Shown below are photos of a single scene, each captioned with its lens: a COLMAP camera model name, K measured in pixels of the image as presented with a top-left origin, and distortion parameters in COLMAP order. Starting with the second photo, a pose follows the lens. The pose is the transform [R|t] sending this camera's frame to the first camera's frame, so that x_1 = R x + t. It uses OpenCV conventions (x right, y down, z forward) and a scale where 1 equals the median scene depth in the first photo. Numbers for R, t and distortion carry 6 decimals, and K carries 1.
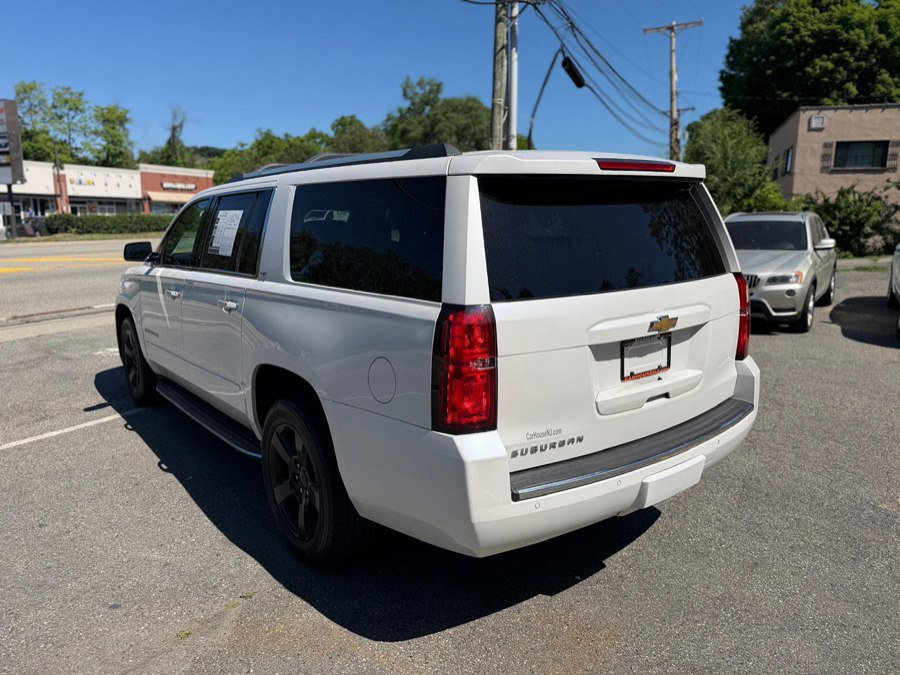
lens RADIAL K [[644.9, 0, 443.8], [0, 644.9, 335.9], [0, 0, 1]] dist [0.013289, -0.028713]
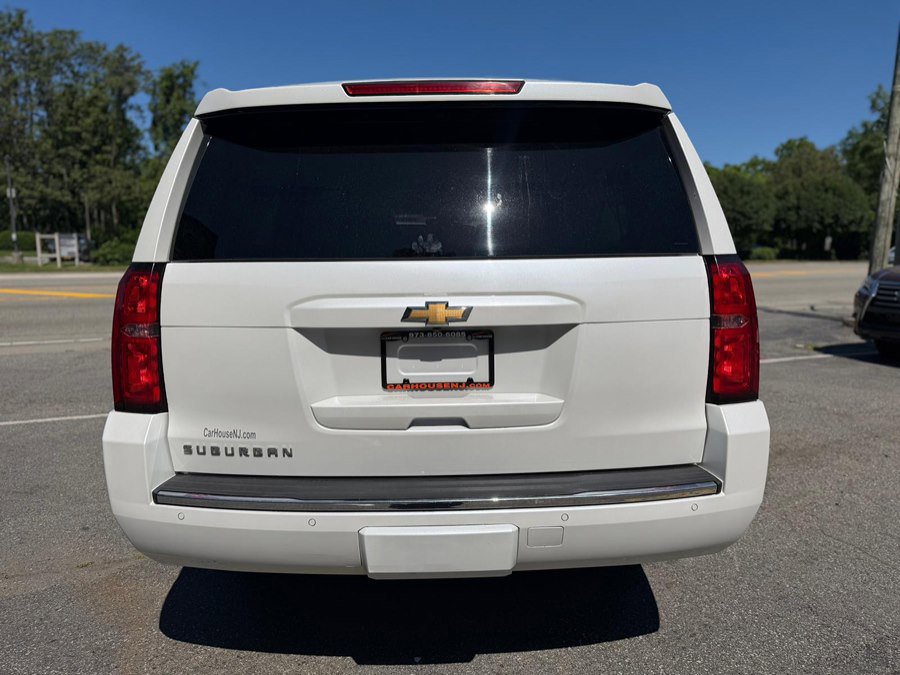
lens RADIAL K [[644.9, 0, 452.5], [0, 644.9, 334.3], [0, 0, 1]] dist [0.013289, -0.028713]
pose [[0.792754, 0.075751, -0.604816, 0.073340], [-0.110369, 0.993685, -0.020209, 0.002239], [0.599466, 0.082774, 0.796108, 0.045263]]
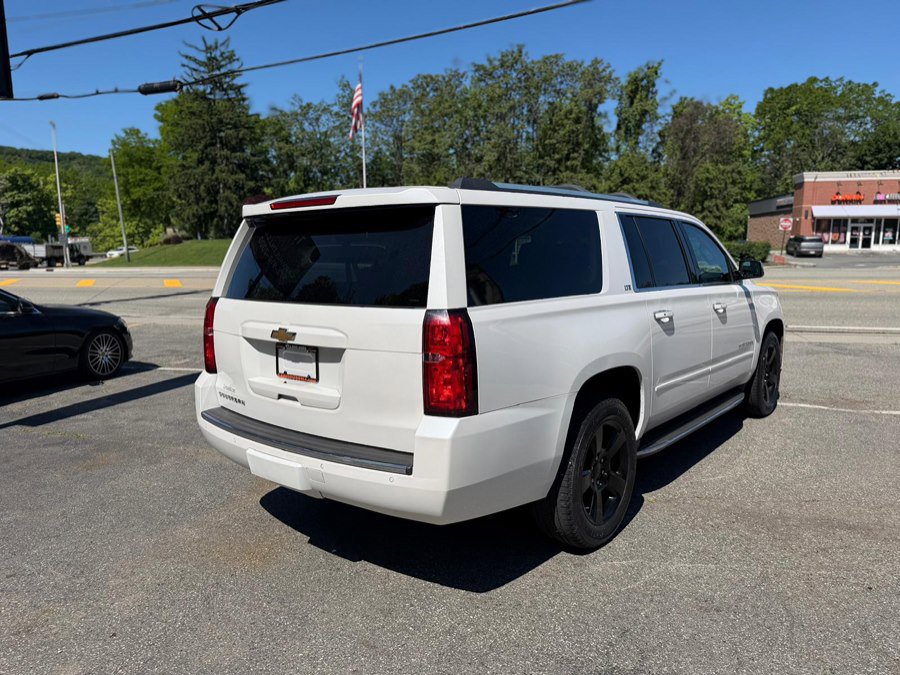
lens RADIAL K [[644.9, 0, 445.4], [0, 644.9, 333.2], [0, 0, 1]] dist [0.013289, -0.028713]
pose [[0.198356, 0.127332, -0.971824, 0.151044], [-0.163704, 0.981901, 0.095239, -0.017391], [0.966362, 0.140200, 0.215611, 0.101202]]
